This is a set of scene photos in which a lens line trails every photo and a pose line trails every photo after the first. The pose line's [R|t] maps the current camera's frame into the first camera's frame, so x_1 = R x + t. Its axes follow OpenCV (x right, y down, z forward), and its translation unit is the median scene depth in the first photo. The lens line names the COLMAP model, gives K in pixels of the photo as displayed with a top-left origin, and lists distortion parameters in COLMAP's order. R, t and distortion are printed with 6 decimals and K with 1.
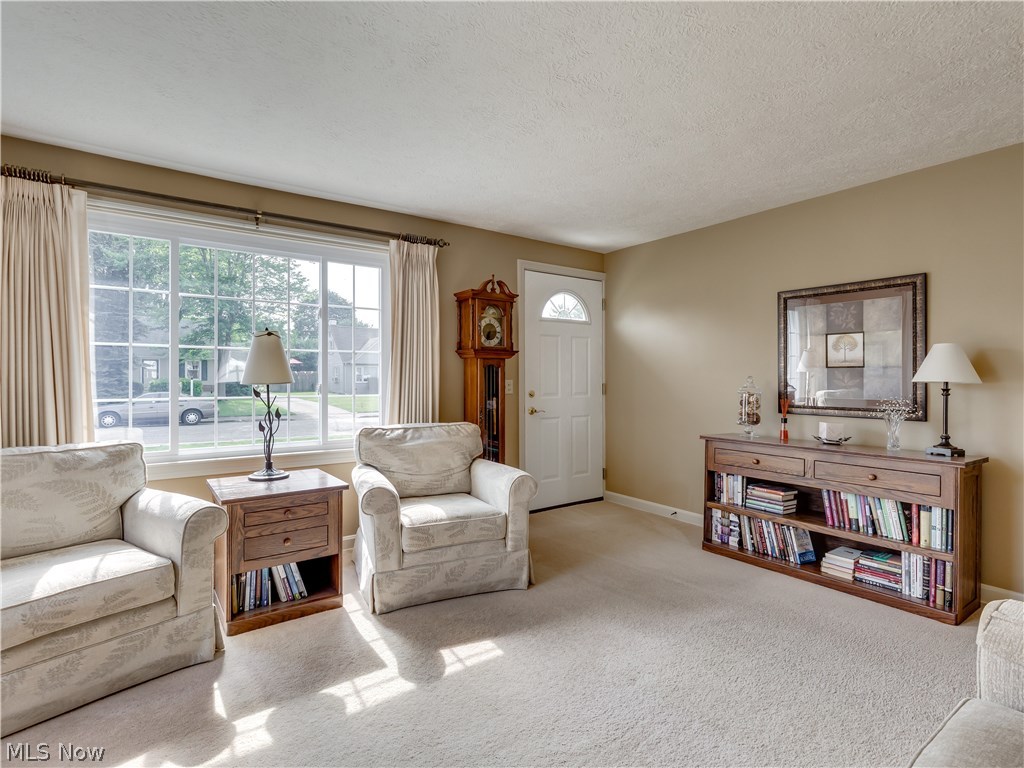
lens RADIAL K [[525.9, 0, 514.3], [0, 525.9, 378.8], [0, 0, 1]] dist [0.013949, -0.001488]
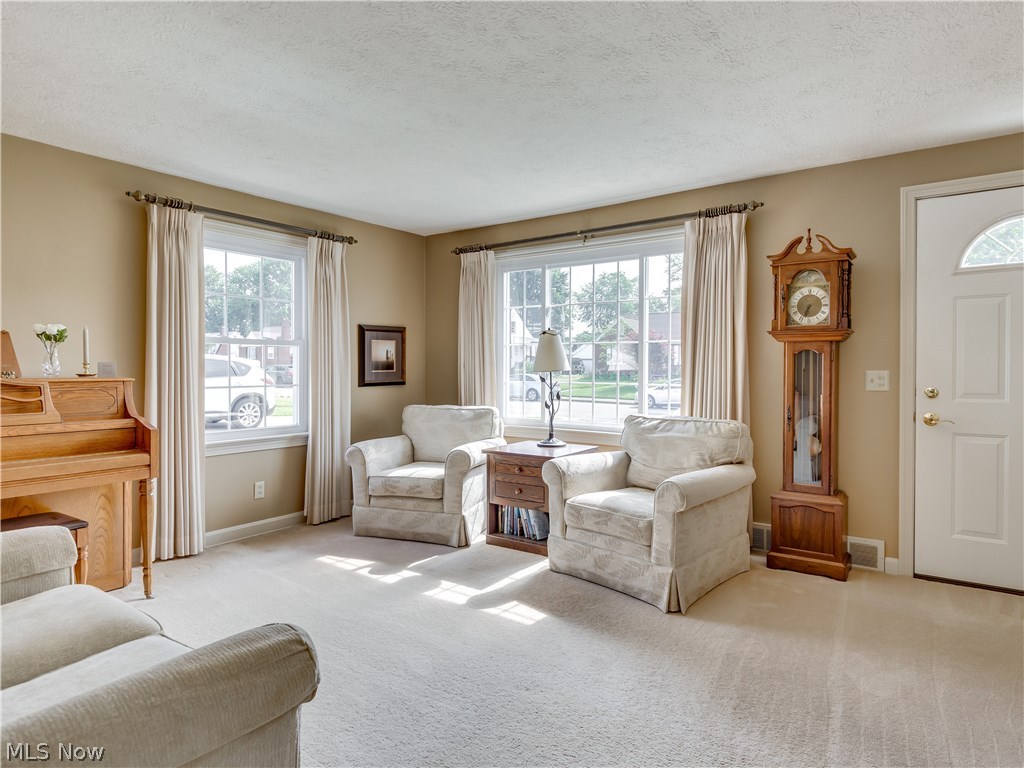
lens RADIAL K [[593.9, 0, 514.5], [0, 593.9, 379.7], [0, 0, 1]] dist [-0.008584, -0.000002]
pose [[0.313867, 0.019026, -0.949276, 0.857191], [-0.005268, 0.999819, 0.018298, 0.003178], [0.949452, -0.000742, 0.313910, 0.465744]]
